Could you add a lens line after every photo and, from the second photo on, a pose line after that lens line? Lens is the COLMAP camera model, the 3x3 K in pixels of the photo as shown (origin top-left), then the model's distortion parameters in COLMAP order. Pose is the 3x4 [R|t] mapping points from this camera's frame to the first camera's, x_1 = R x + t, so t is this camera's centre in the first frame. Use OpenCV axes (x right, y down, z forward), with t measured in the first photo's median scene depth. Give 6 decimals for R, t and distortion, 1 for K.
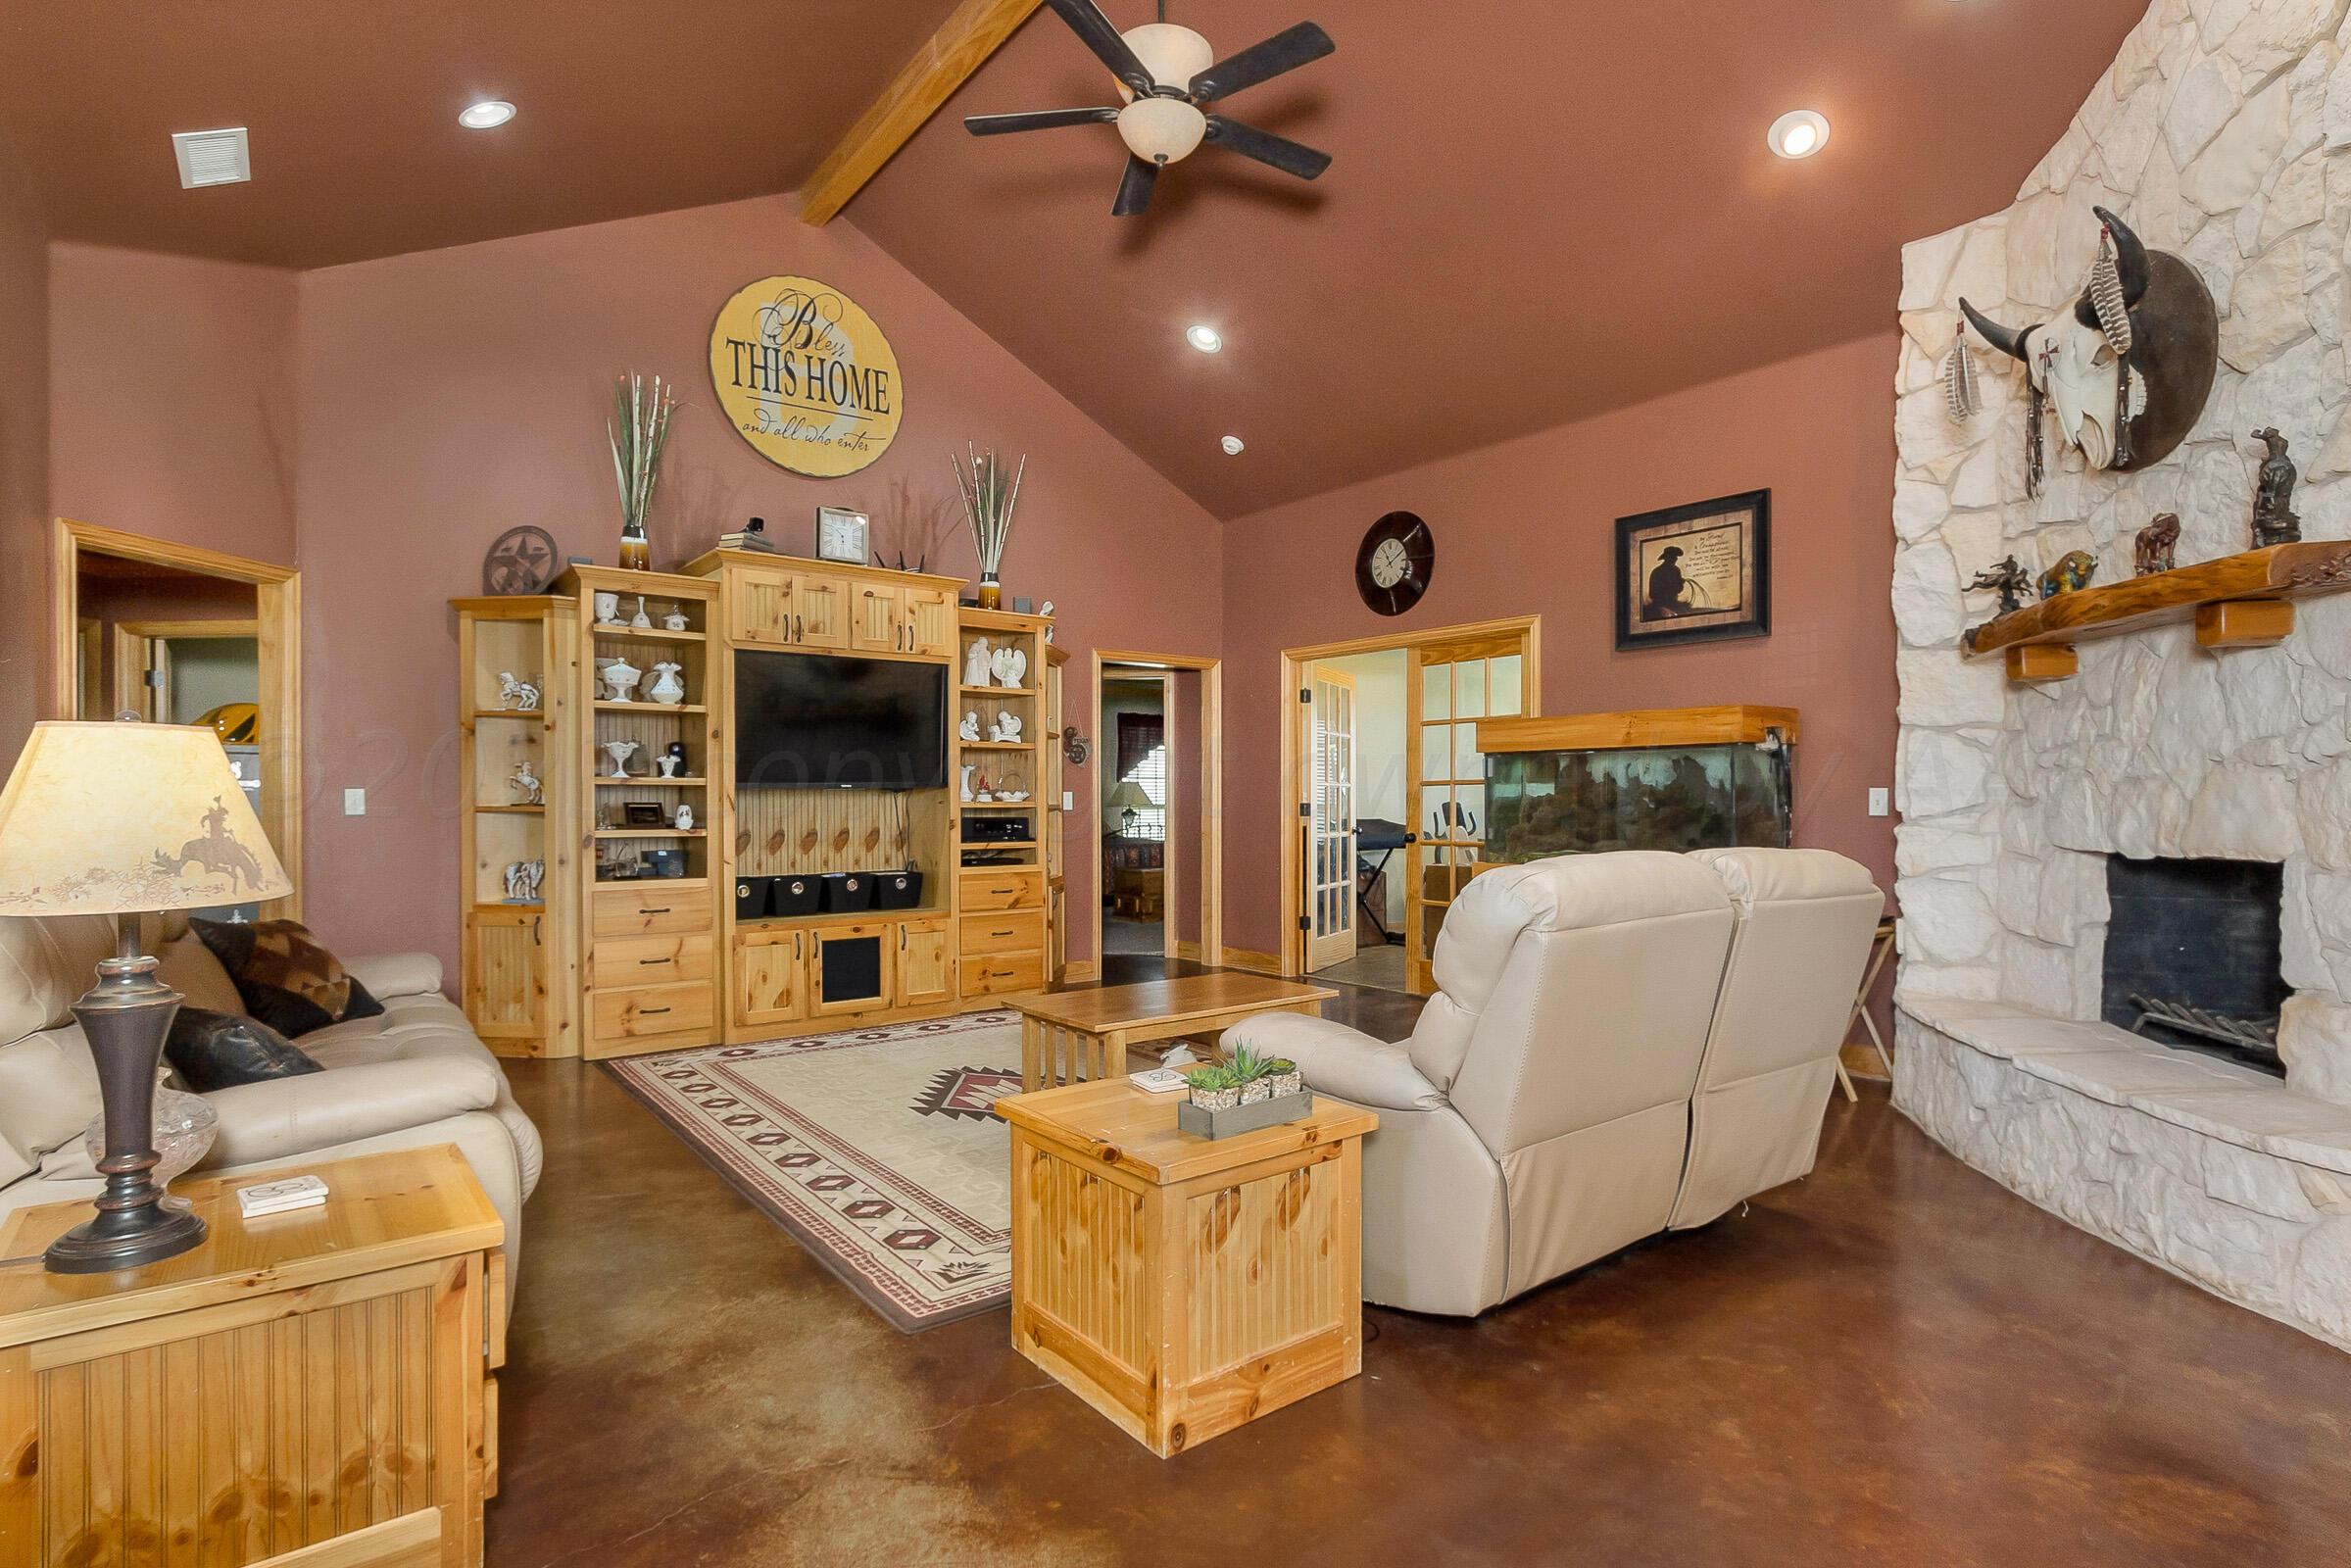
lens RADIAL K [[1160.9, 0, 1173.1], [0, 1160.9, 794.0], [0, 0, 1]] dist [0.002778, -0.000652]
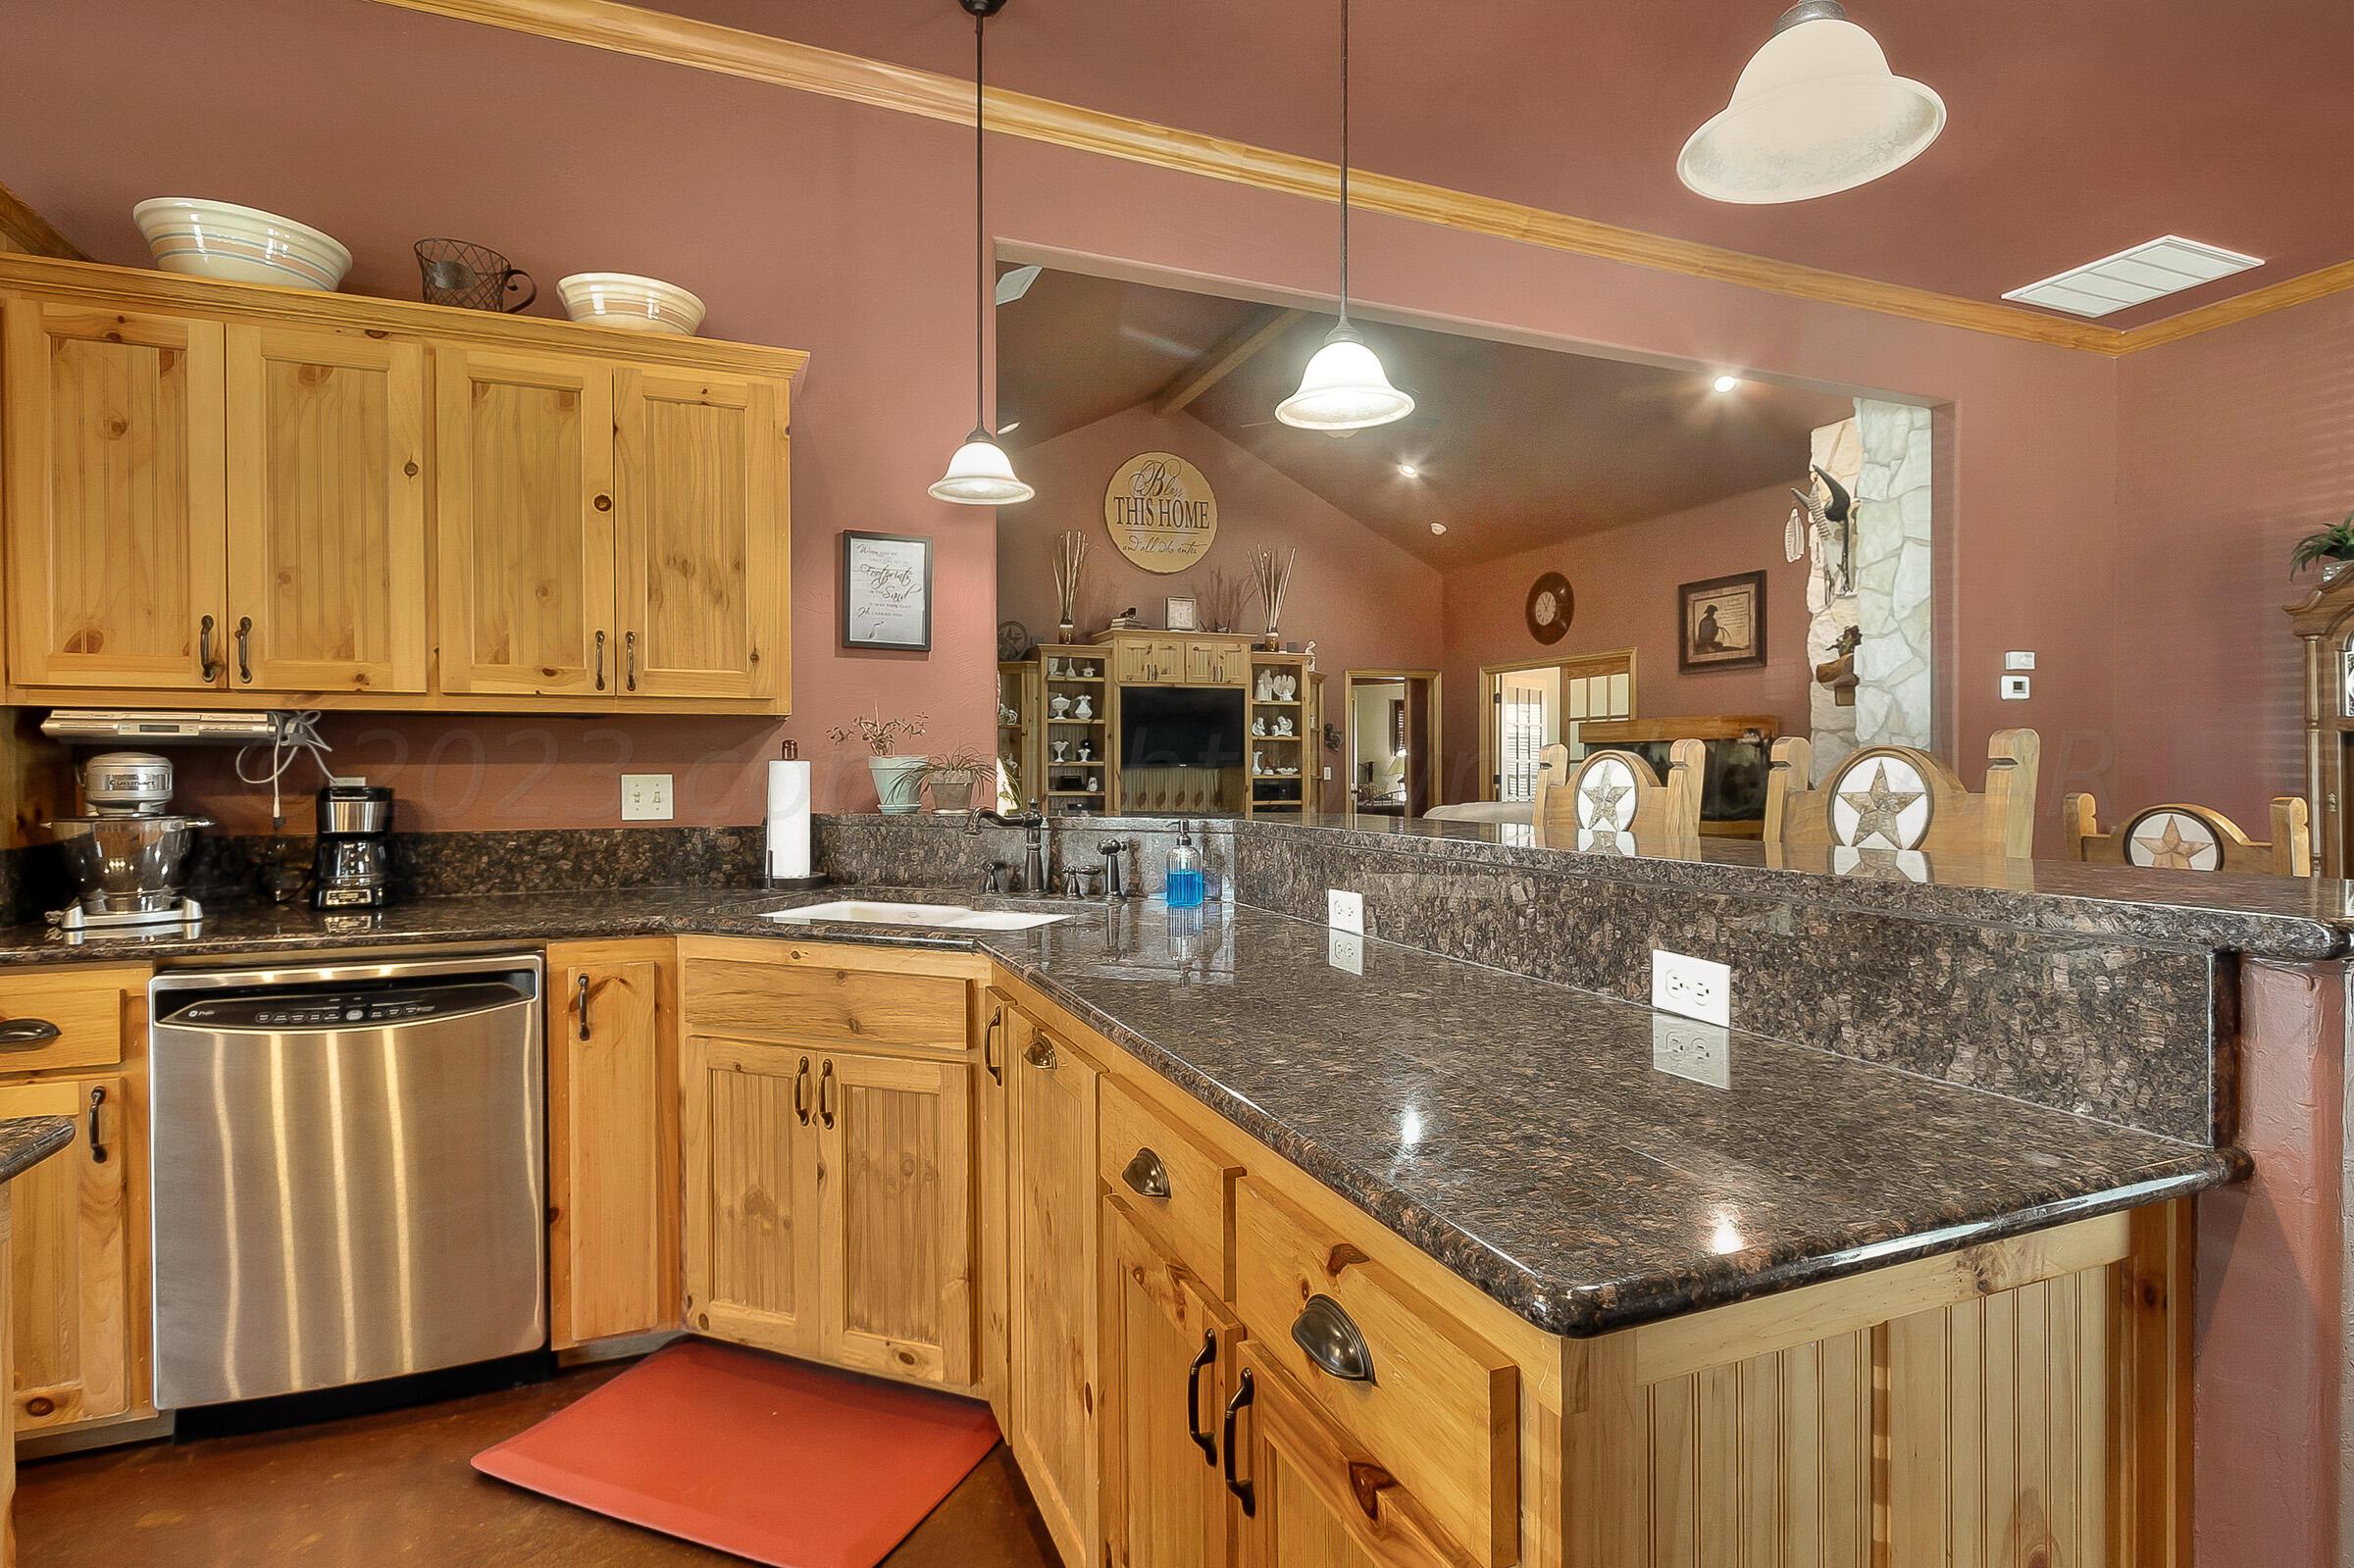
lens RADIAL K [[1162.3, 0, 1177.5], [0, 1162.3, 781.6], [0, 0, 1]] dist [0.002778, -0.000652]
pose [[0.959161, 0.000694, -0.282859, 0.175106], [0.004929, 0.999804, 0.019164, -0.015487], [0.282817, -0.019776, 0.958970, -0.579732]]
